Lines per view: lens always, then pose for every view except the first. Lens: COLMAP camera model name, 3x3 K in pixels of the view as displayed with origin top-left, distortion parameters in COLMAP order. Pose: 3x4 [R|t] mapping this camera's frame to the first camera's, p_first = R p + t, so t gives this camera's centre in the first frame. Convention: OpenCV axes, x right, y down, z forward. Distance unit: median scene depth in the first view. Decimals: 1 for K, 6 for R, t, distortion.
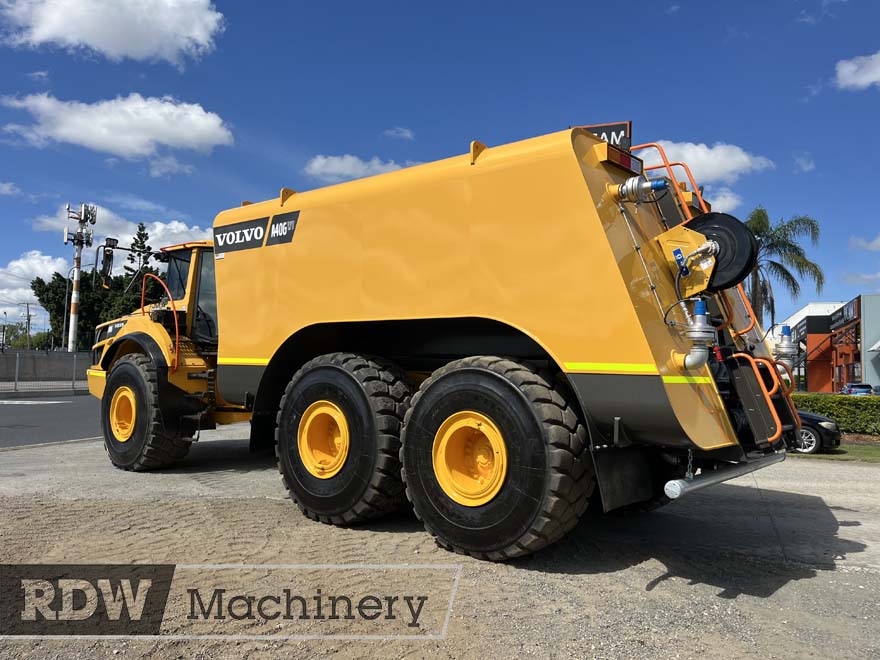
lens RADIAL K [[675.6, 0, 455.7], [0, 675.6, 331.9], [0, 0, 1]] dist [0.040627, -0.043876]
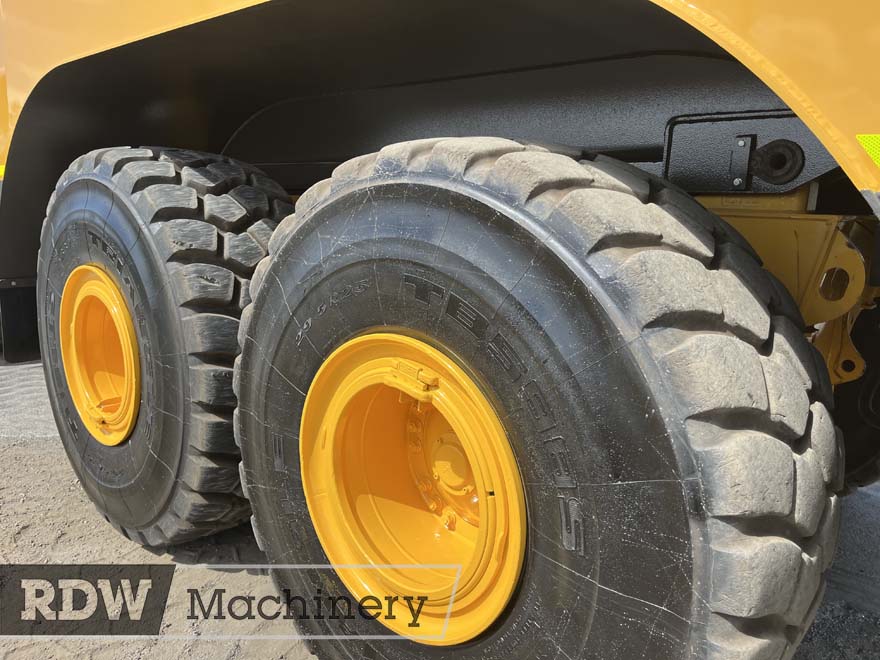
lens RADIAL K [[675.6, 0, 439.4], [0, 675.6, 336.8], [0, 0, 1]] dist [0.040627, -0.043876]
pose [[0.997773, 0.018376, -0.064125, 0.056137], [-0.001726, 0.968096, 0.250575, 0.046880], [0.066683, -0.249907, 0.965971, 0.729761]]
